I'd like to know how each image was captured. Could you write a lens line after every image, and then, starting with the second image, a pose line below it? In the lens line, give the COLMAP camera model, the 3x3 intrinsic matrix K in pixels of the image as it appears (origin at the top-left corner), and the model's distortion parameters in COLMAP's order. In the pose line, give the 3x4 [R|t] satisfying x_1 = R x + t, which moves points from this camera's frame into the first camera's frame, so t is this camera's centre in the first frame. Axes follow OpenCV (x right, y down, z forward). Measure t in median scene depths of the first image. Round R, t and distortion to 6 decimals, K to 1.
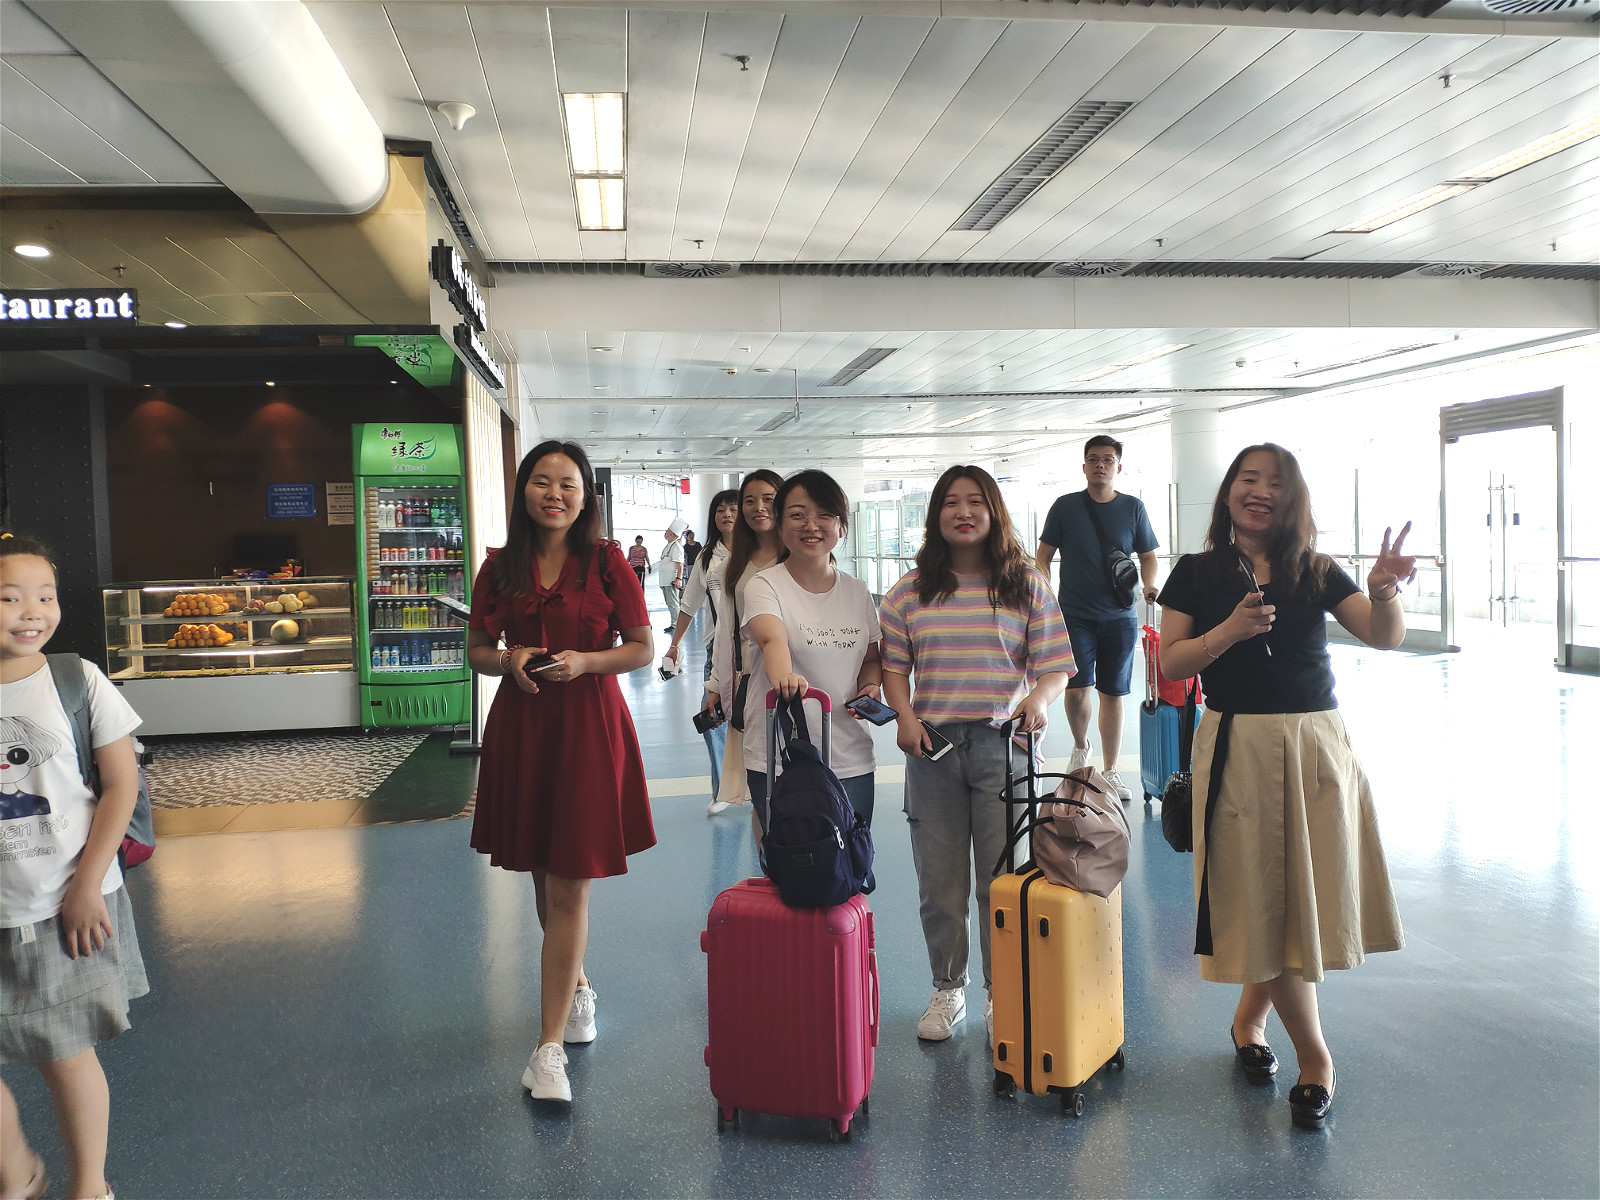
lens RADIAL K [[1236.0, 0, 800.0], [0, 1236.0, 600.0], [0, 0, 1]] dist [0.117979, 0.000477]
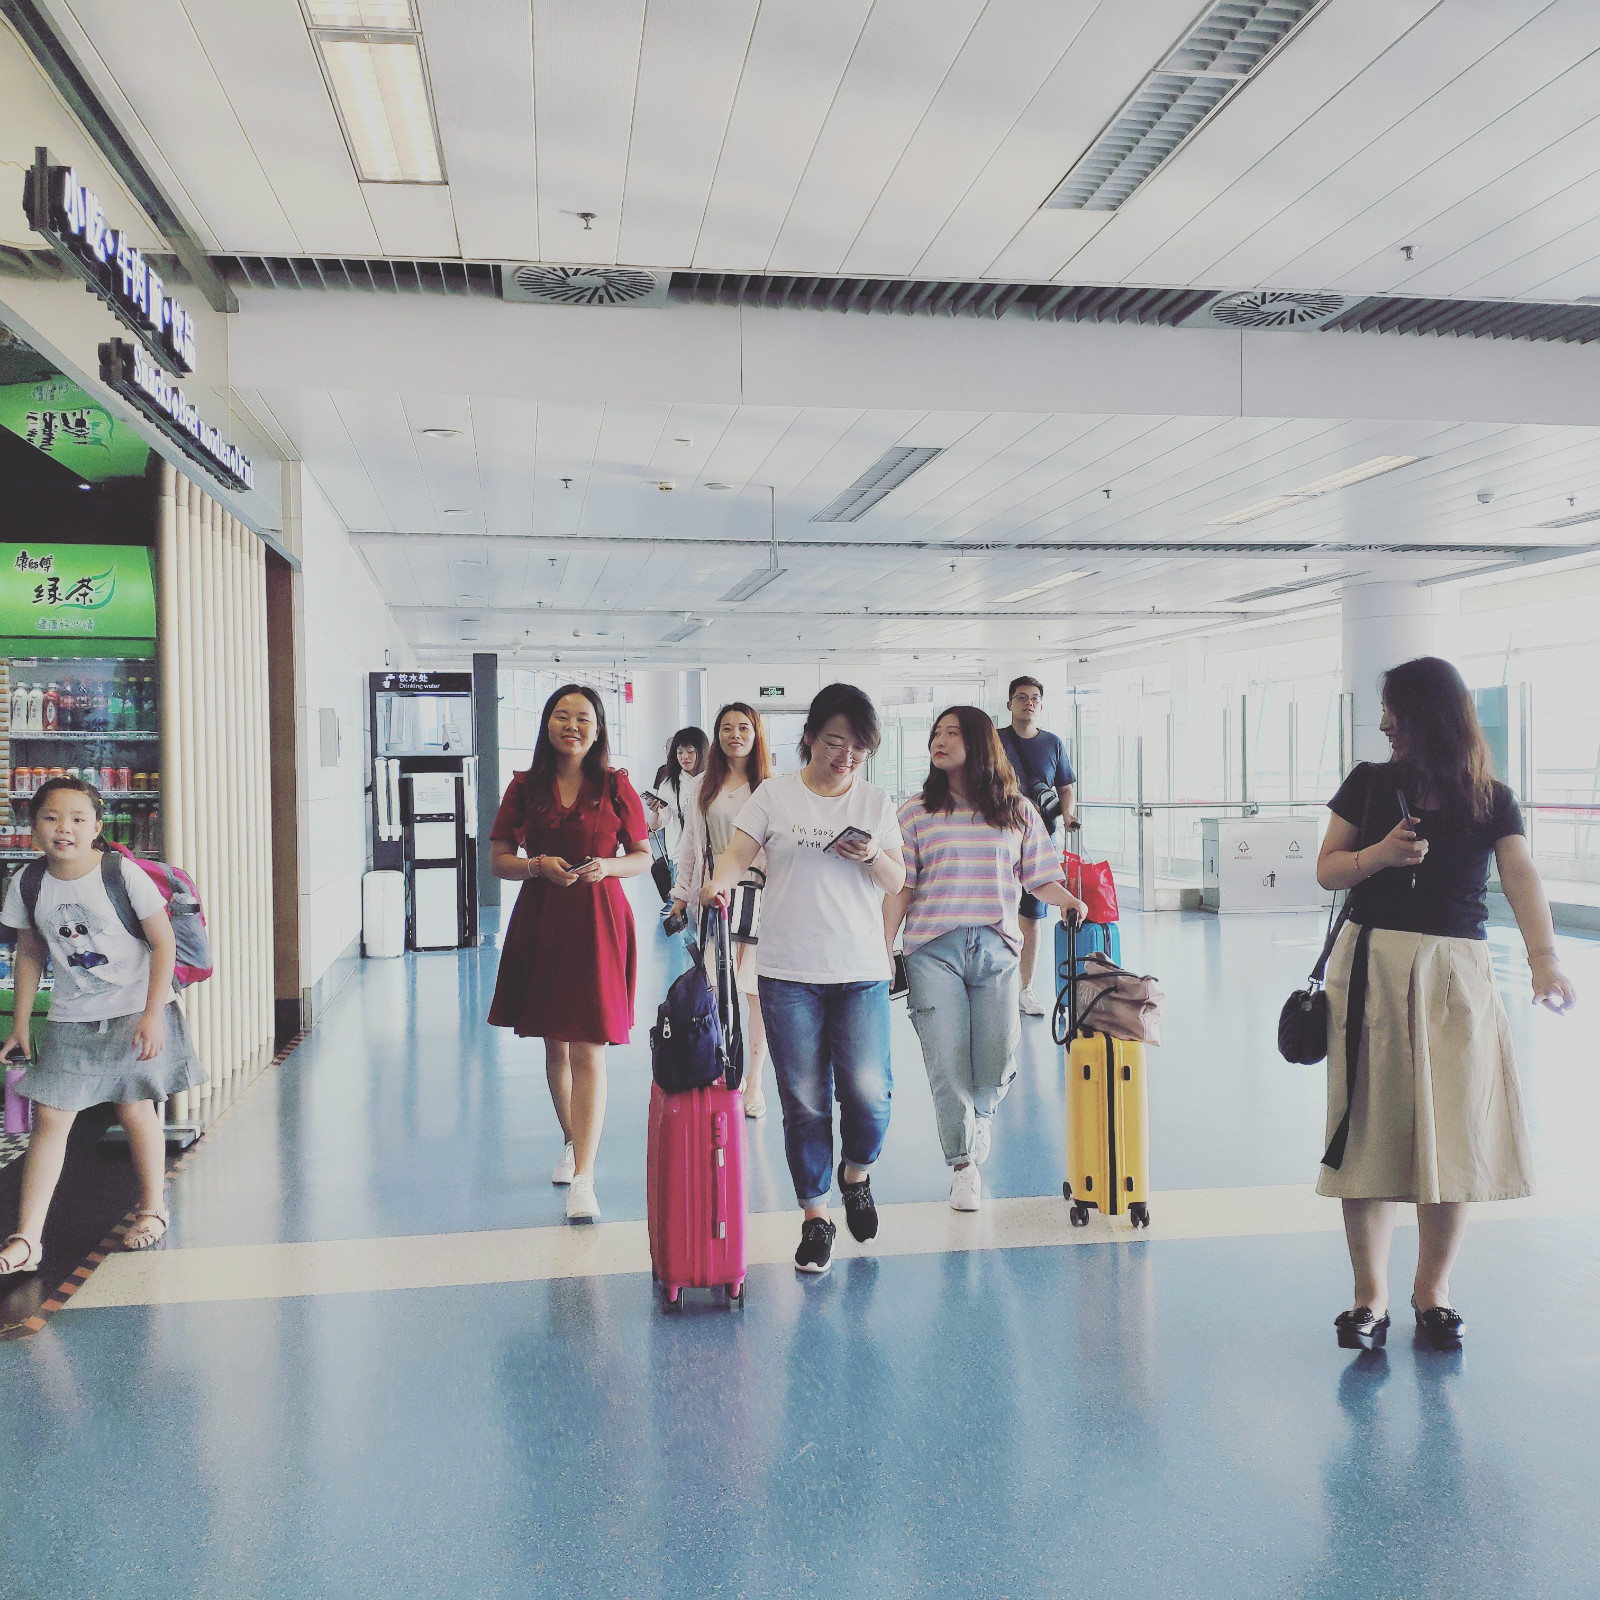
lens RADIAL K [[1248.0, 0, 800.0], [0, 1248.0, 800.0], [0, 0, 1]] dist [-0.005258, -0.003696]
pose [[0.999827, 0.015774, -0.009833, 0.020686], [-0.016053, 0.999452, -0.028960, -0.016108], [0.009371, 0.029113, 0.999532, 0.441822]]
